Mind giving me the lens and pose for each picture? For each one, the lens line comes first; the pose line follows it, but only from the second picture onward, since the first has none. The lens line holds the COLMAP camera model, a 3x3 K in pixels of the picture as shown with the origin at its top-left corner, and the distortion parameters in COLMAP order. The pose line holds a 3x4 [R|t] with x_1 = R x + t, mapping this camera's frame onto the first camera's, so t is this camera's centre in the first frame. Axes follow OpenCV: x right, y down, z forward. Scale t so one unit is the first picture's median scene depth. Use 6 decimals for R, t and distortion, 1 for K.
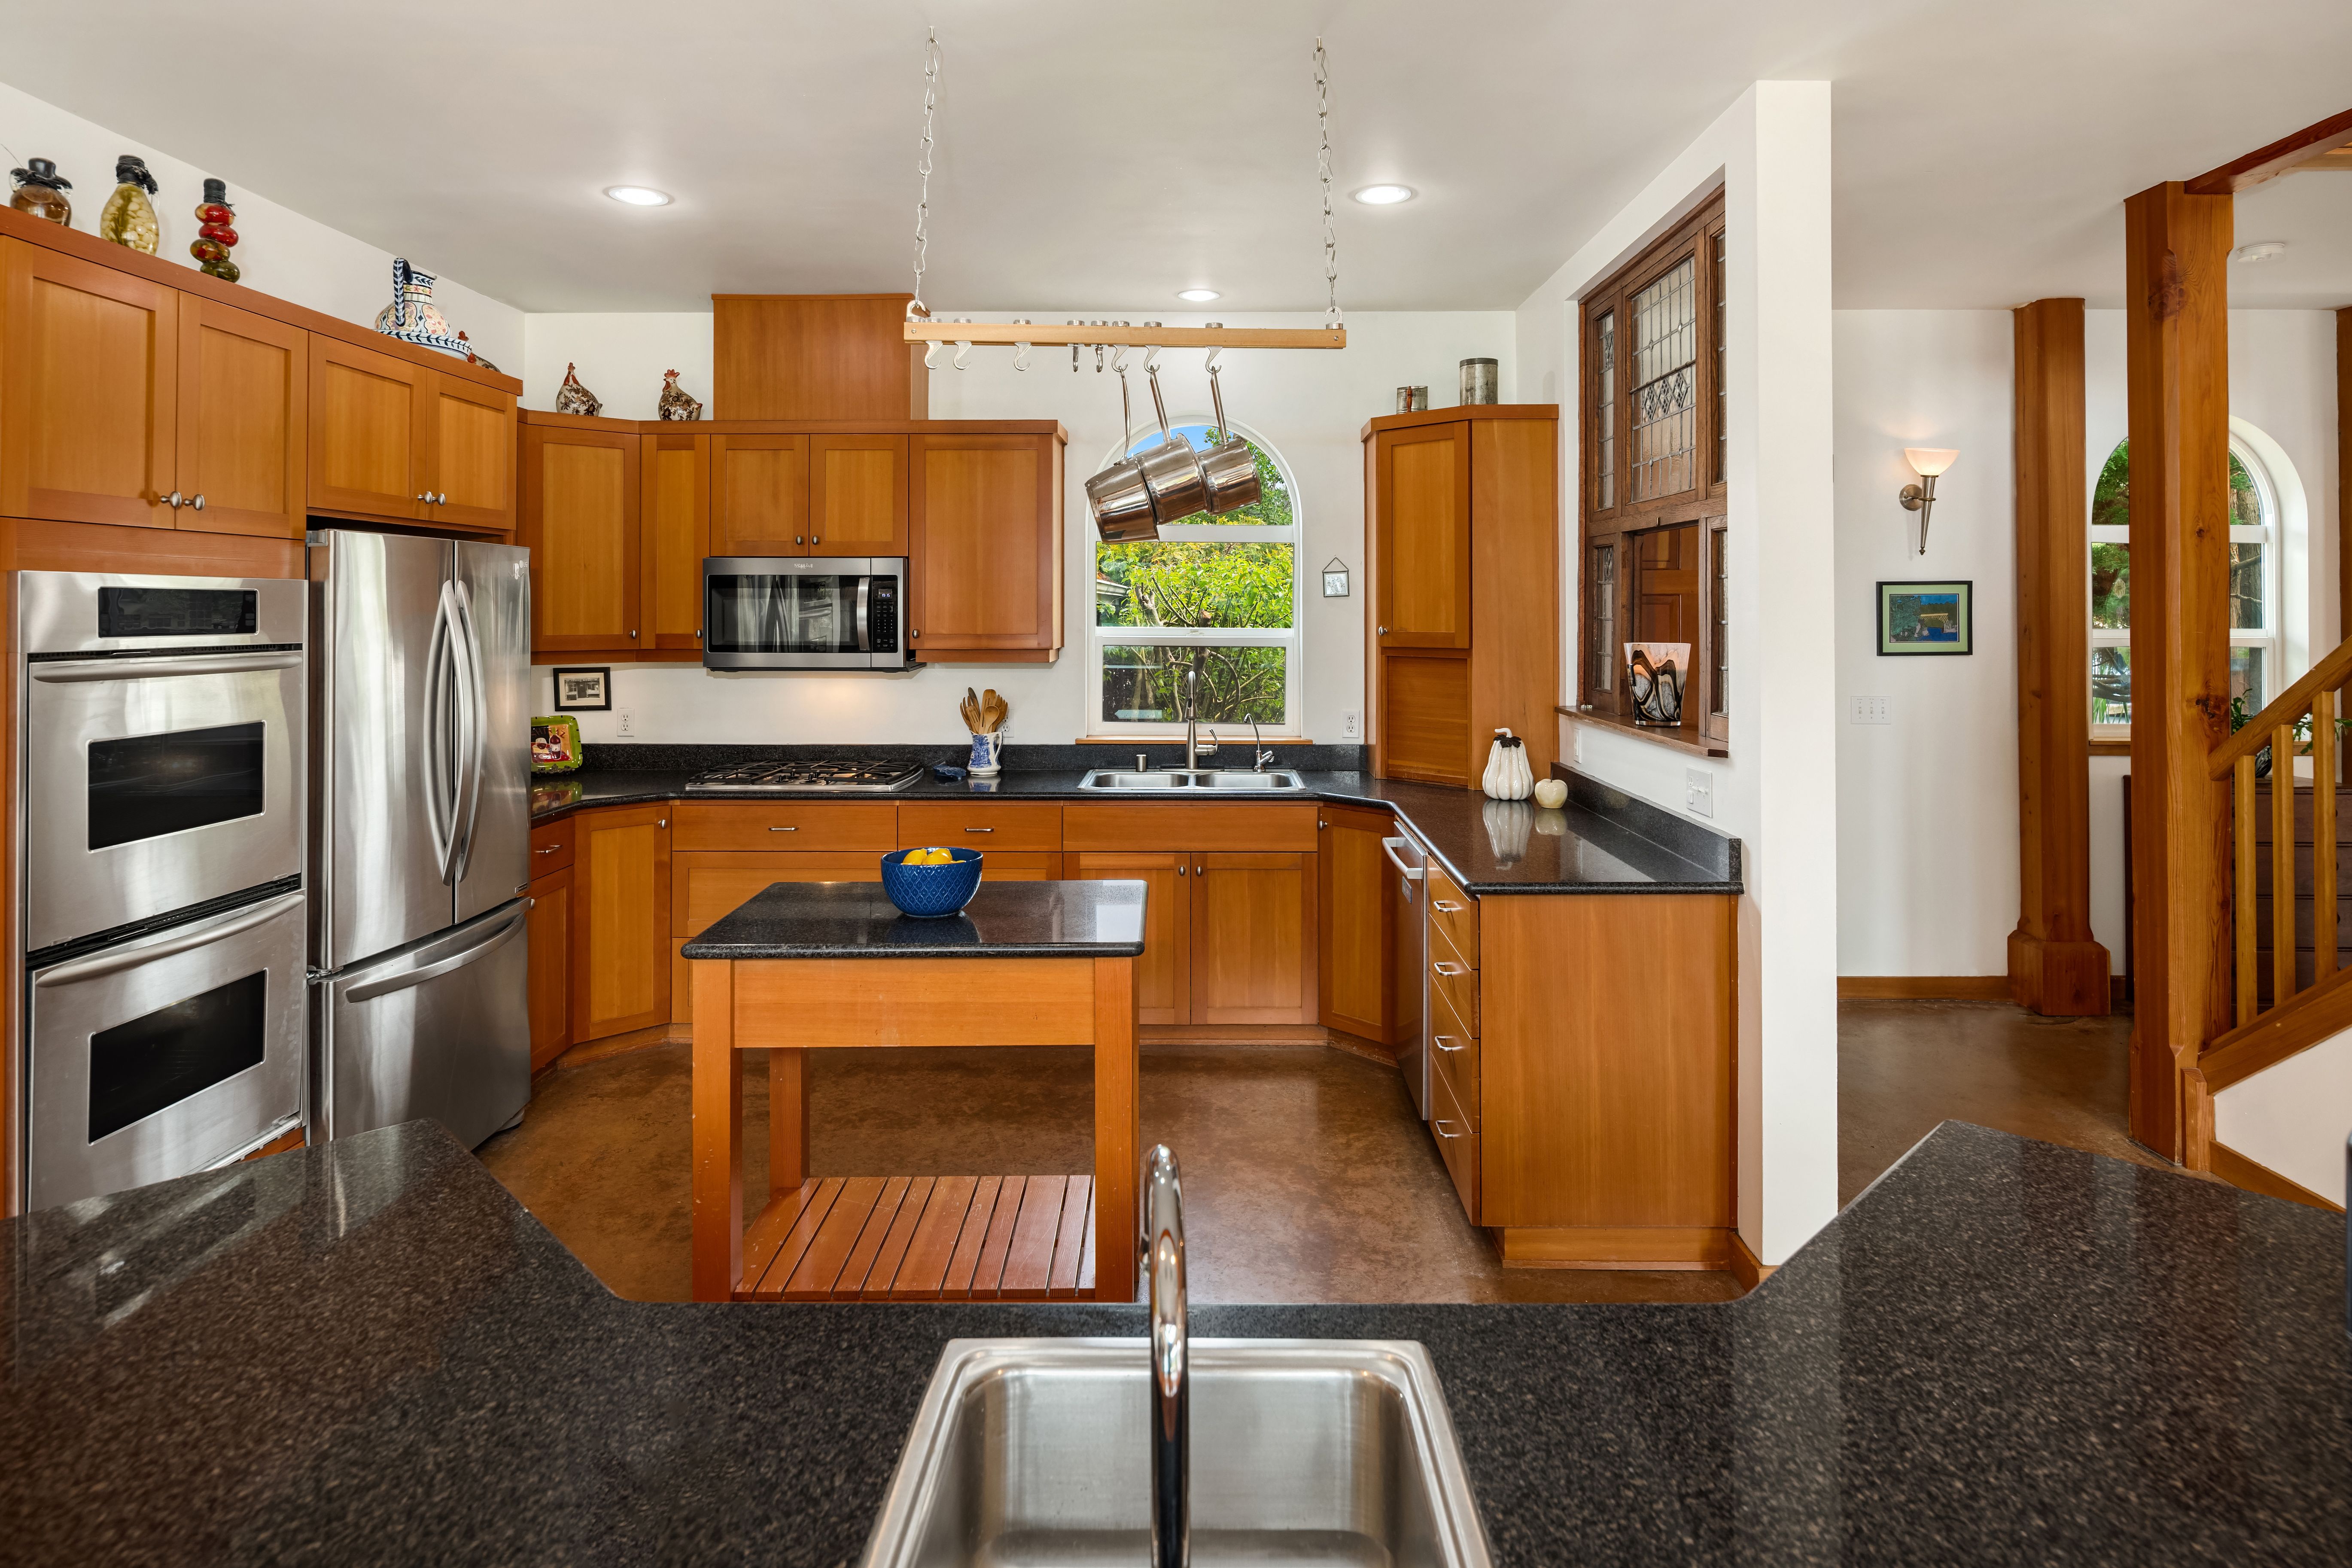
lens RADIAL K [[1328.7, 0, 1229.3], [0, 1328.7, 636.6], [0, 0, 1]] dist [-0.005822, -0.002932]
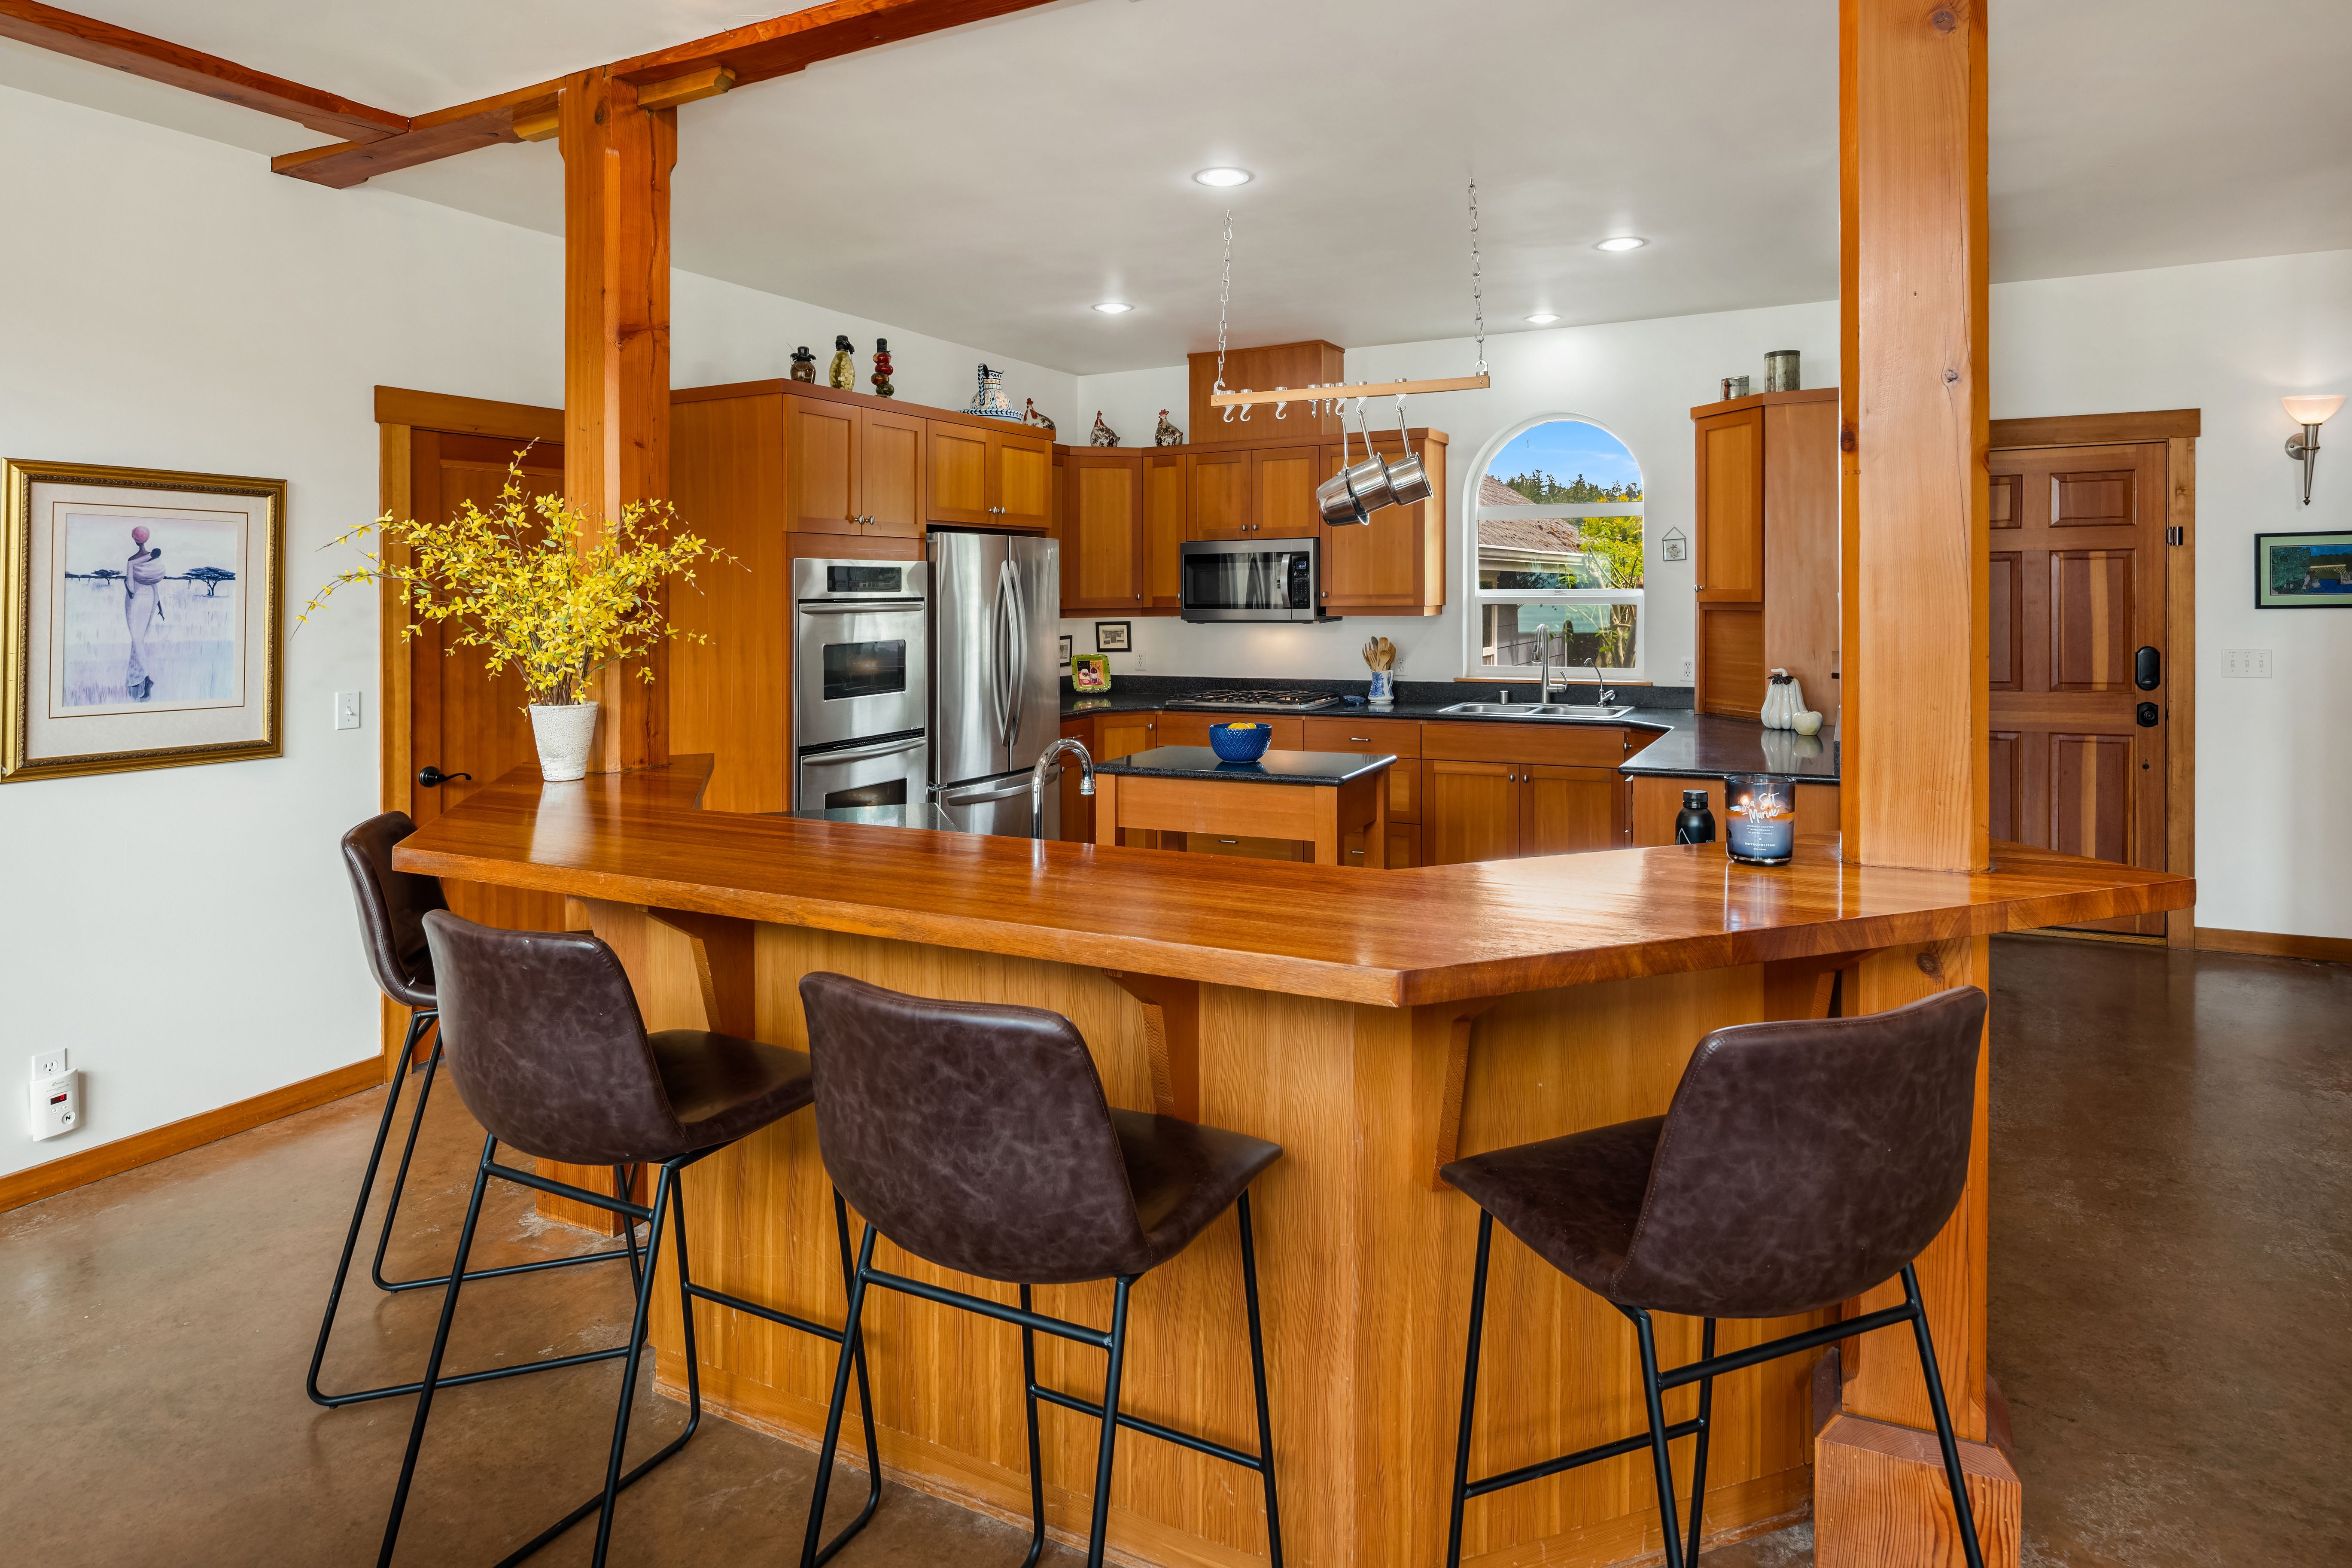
lens RADIAL K [[1328.7, 0, 1229.3], [0, 1328.7, 636.6], [0, 0, 1]] dist [-0.005822, -0.002932]
pose [[0.901937, 0.002756, -0.431858, 0.259860], [0.004452, 0.999867, 0.015680, 0.018895], [0.431844, -0.016065, 0.901805, -0.253924]]
